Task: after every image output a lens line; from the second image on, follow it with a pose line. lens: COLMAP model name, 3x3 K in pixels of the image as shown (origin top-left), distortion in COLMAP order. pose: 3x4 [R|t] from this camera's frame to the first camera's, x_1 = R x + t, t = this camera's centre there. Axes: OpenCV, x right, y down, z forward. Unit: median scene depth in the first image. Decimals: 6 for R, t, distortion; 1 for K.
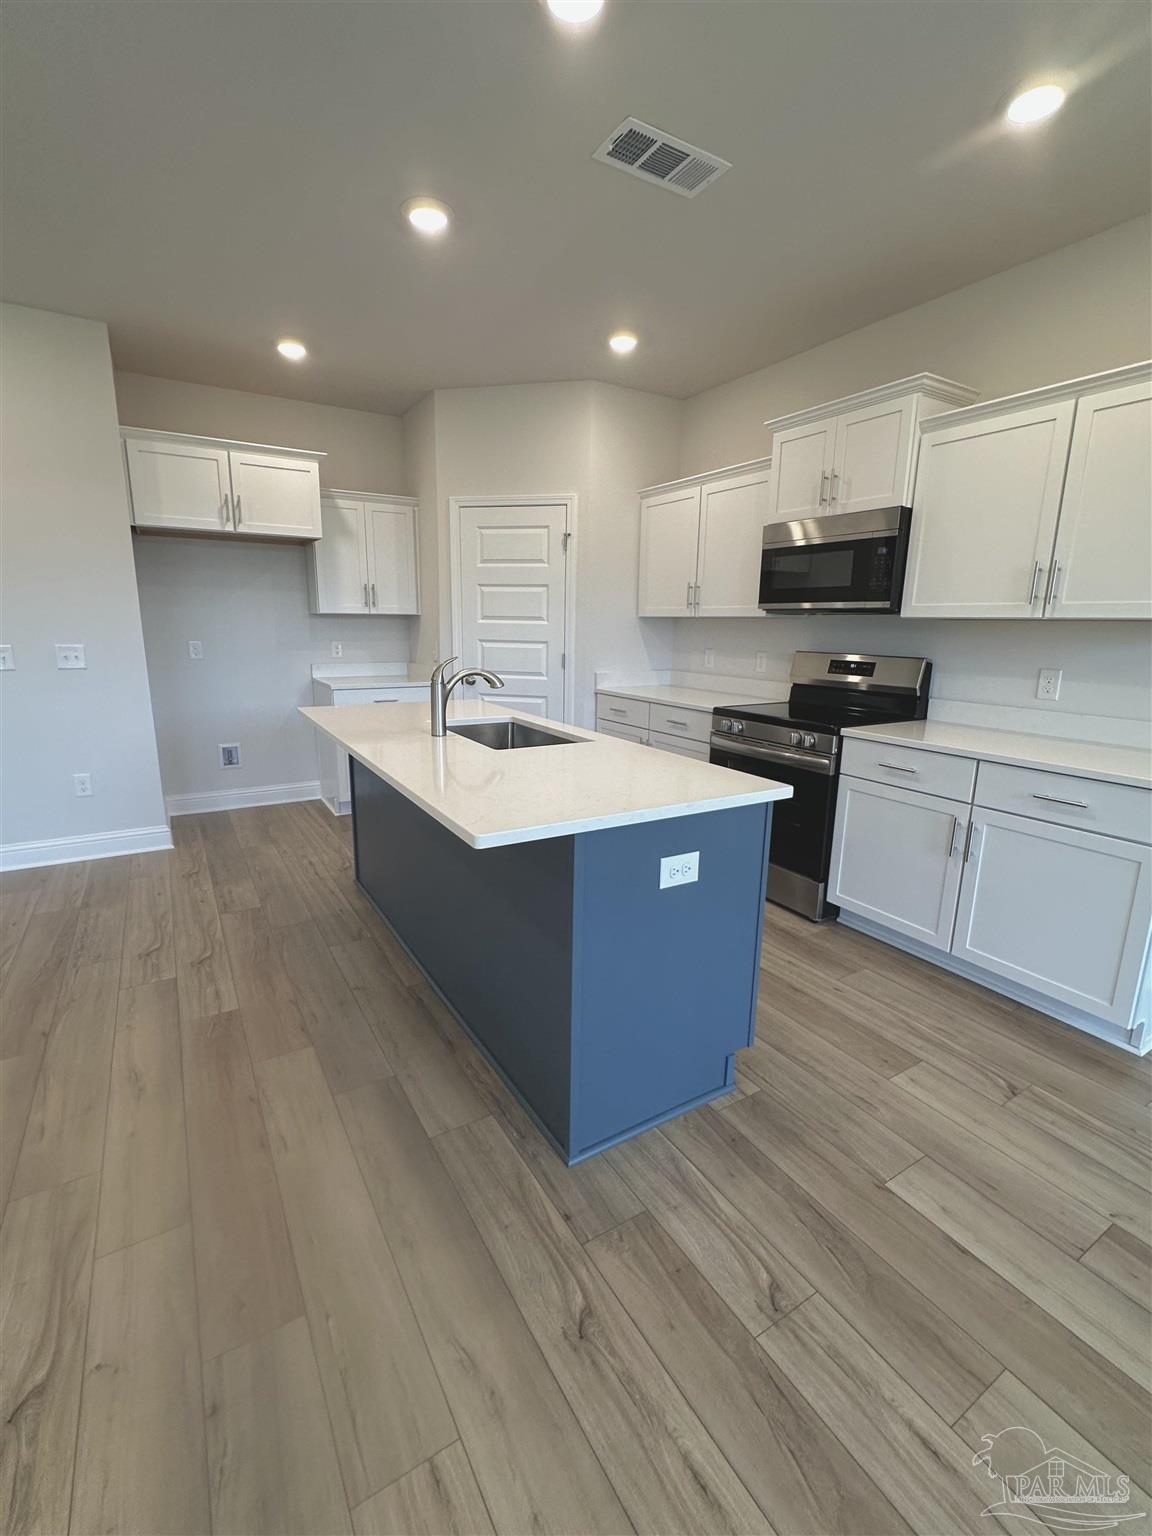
lens RADIAL K [[671.4, 0, 576.0], [0, 671.4, 768.0], [0, 0, 1]] dist [-0.003503, -0.000258]
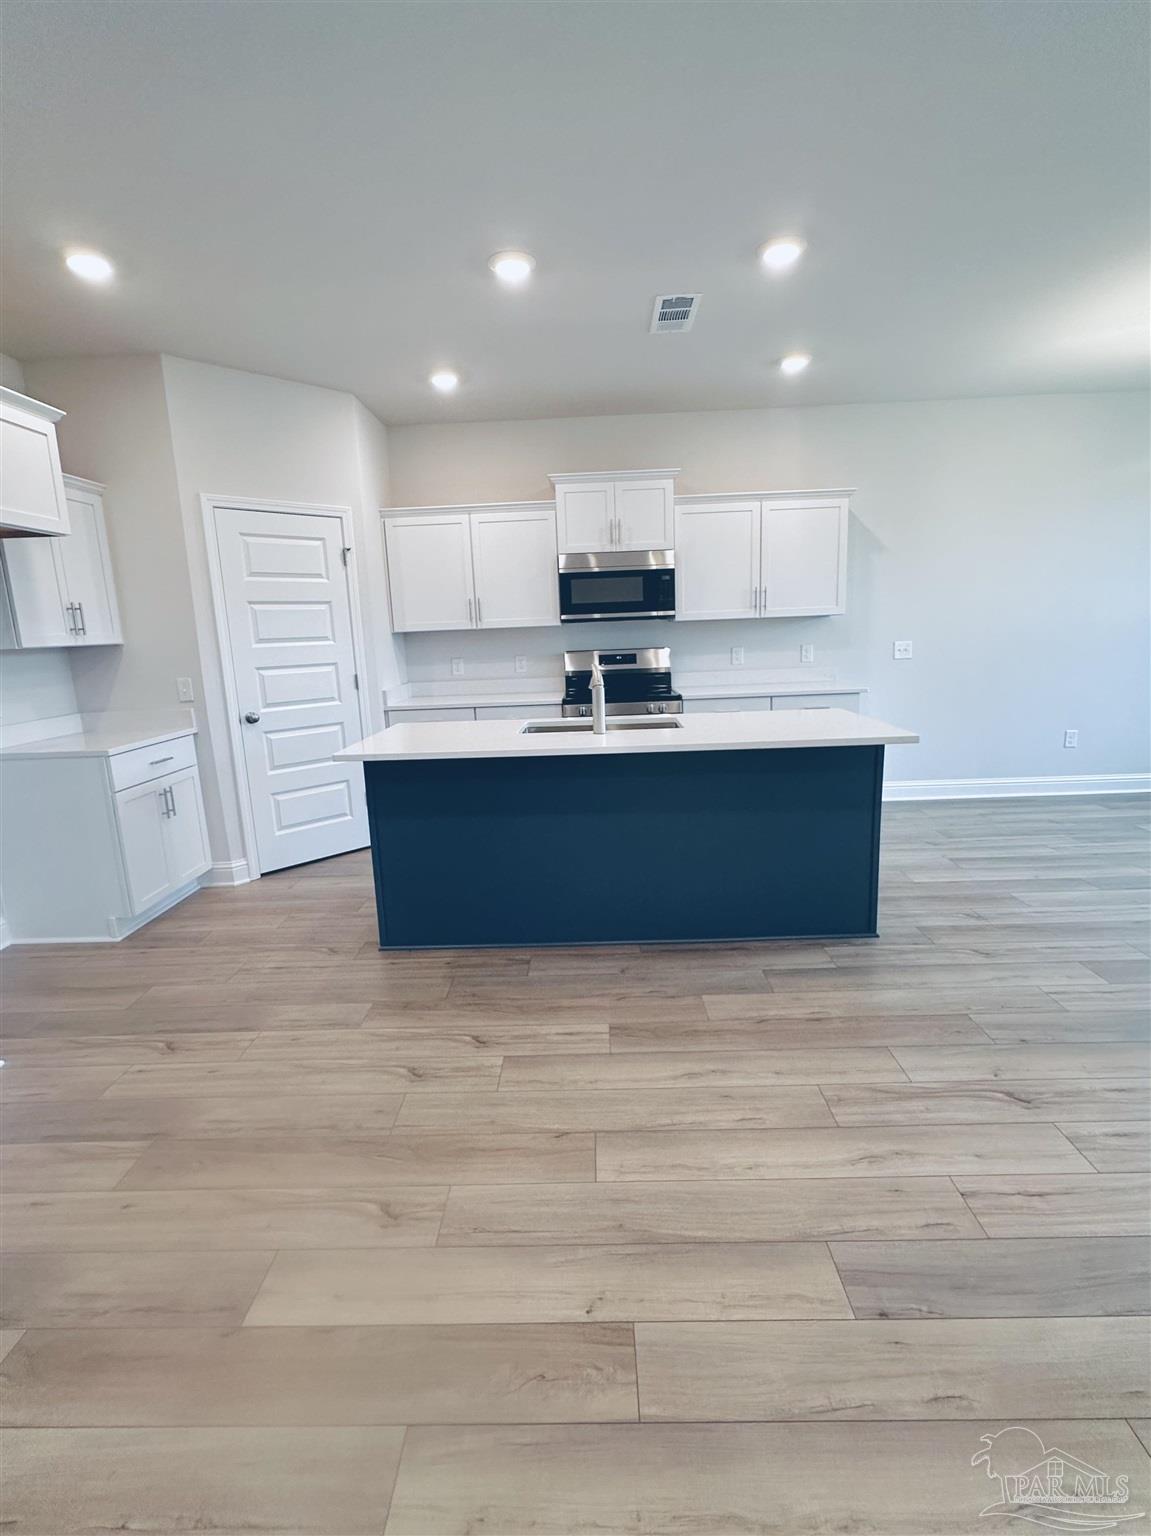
lens RADIAL K [[710.5, 0, 575.5], [0, 710.5, 768.0], [0, 0, 1]] dist [-0.003224, -0.000115]
pose [[0.537995, -0.197978, 0.819370, -0.953900], [0.225619, 0.970383, 0.086326, -0.081392], [-0.812193, 0.138422, 0.566729, 0.280638]]
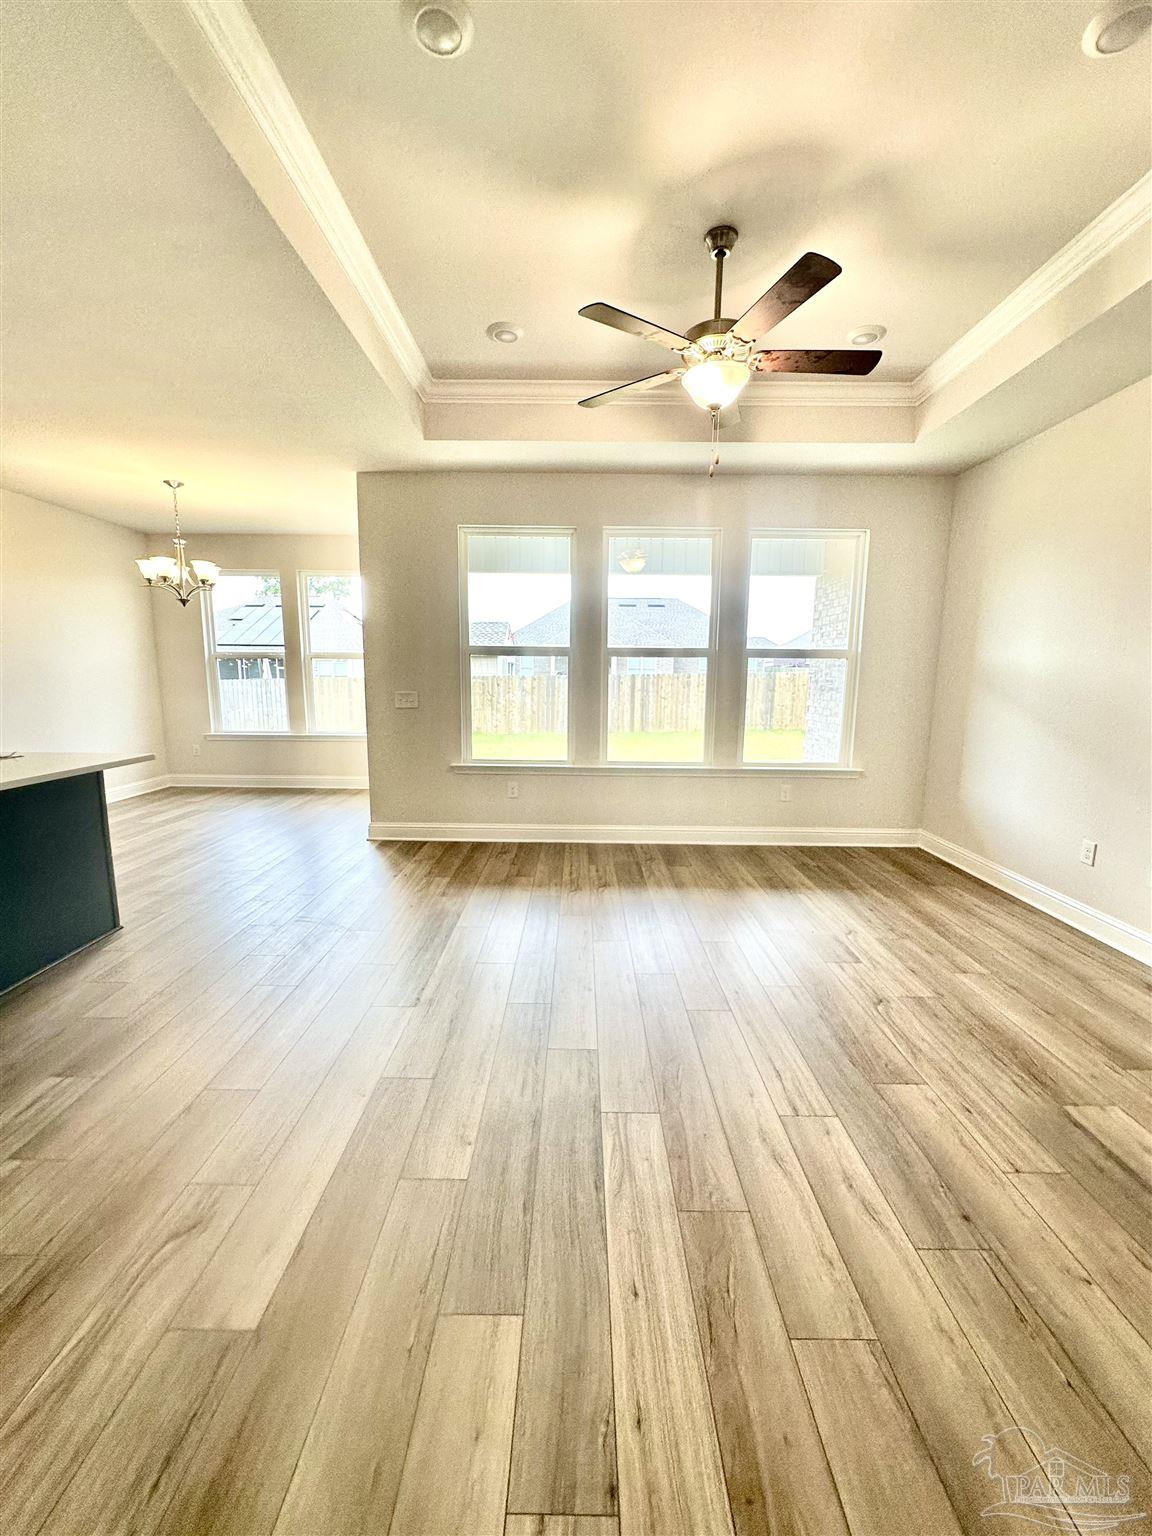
lens RADIAL K [[611.8, 0, 576.0], [0, 611.8, 768.0], [0, 0, 1]] dist [0.000490, 0.000008]
pose [[-0.847625, -0.105637, 0.519974, -1.106327], [0.087066, 0.939006, 0.332696, -0.194119], [-0.523403, 0.327274, -0.786728, 0.824479]]
